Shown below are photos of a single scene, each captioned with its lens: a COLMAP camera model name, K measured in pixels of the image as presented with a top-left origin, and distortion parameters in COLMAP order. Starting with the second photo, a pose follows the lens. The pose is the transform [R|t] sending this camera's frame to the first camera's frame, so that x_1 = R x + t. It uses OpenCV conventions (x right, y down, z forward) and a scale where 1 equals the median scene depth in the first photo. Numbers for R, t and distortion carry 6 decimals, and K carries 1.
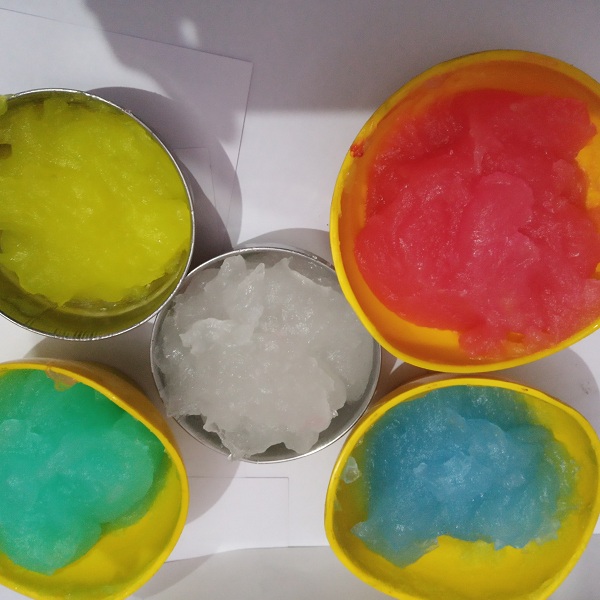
lens RADIAL K [[702.2, 0, 300.5], [0, 702.2, 301.2], [0, 0, 1]] dist [-0.006999, 0.000000]
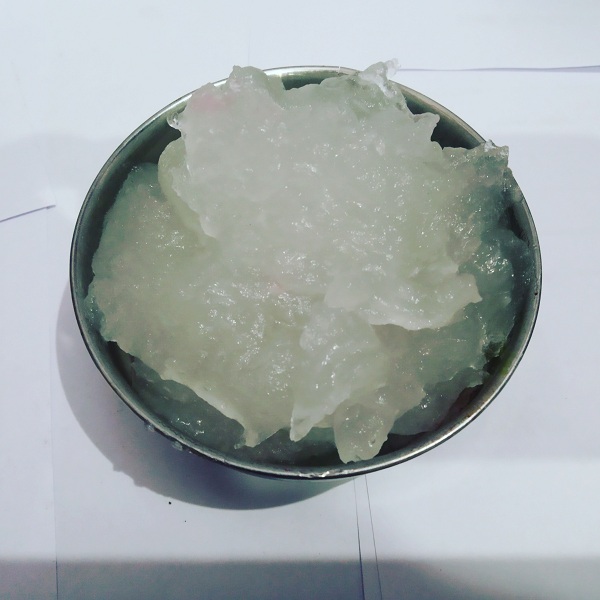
lens RADIAL K [[702.2, 0, 302.0], [0, 702.2, 301.7], [0, 0, 1]] dist [-0.006999, 0.000000]
pose [[-0.997294, -0.072089, 0.014402, -0.058145], [0.073329, -0.989395, 0.125378, -0.021802], [0.005211, 0.126095, 0.992004, 0.529308]]
